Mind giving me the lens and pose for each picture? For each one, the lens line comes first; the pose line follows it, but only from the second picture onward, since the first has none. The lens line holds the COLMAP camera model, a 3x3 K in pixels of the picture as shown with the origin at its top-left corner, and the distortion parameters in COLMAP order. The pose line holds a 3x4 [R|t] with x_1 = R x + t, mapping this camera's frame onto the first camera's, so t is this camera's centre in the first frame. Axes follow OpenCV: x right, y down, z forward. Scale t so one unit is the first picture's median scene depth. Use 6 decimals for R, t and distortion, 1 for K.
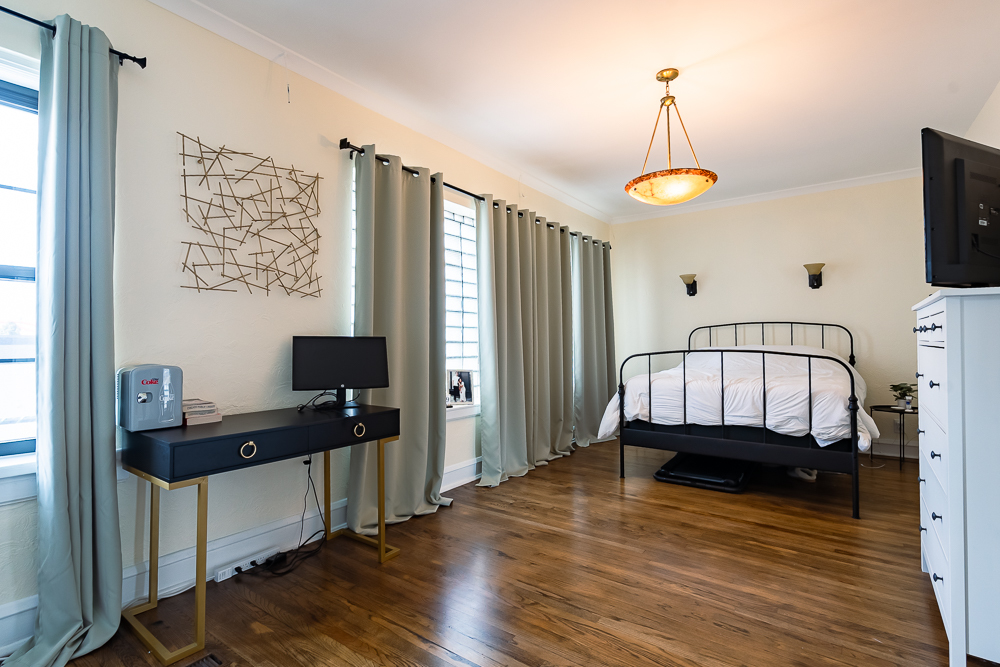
lens RADIAL K [[475.3, 0, 498.9], [0, 475.3, 334.6], [0, 0, 1]] dist [-0.001336, -0.000005]
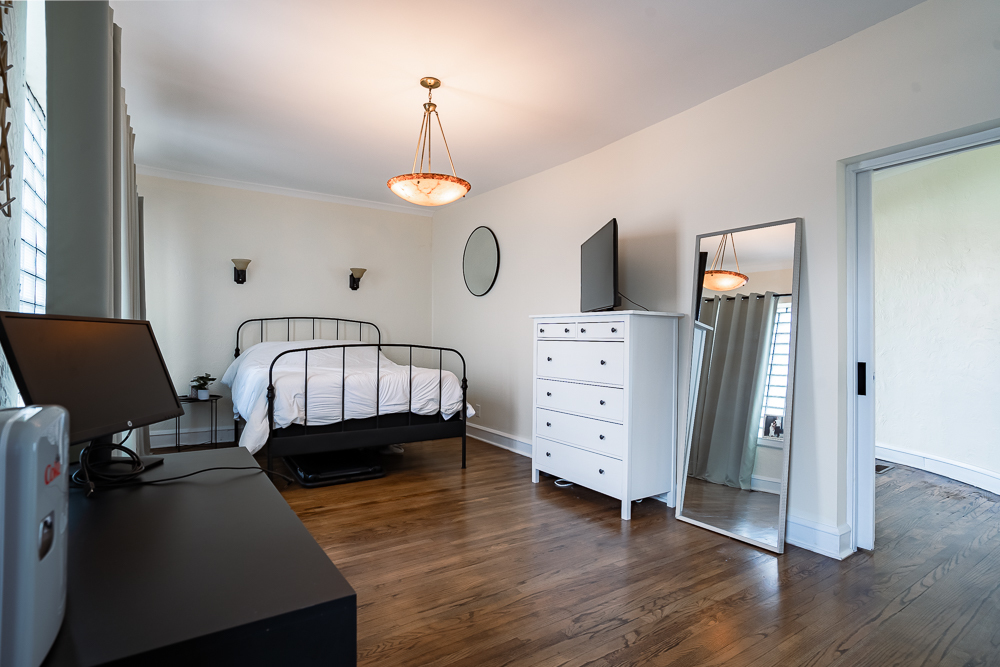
lens RADIAL K [[511.8, 0, 497.8], [0, 511.8, 336.0], [0, 0, 1]] dist [-0.044708, -0.000060]
pose [[0.331140, 0.011205, 0.943515, -0.548314], [-0.024976, 0.999683, -0.003107, 0.011554], [-0.943251, -0.022537, 0.331315, 0.404129]]
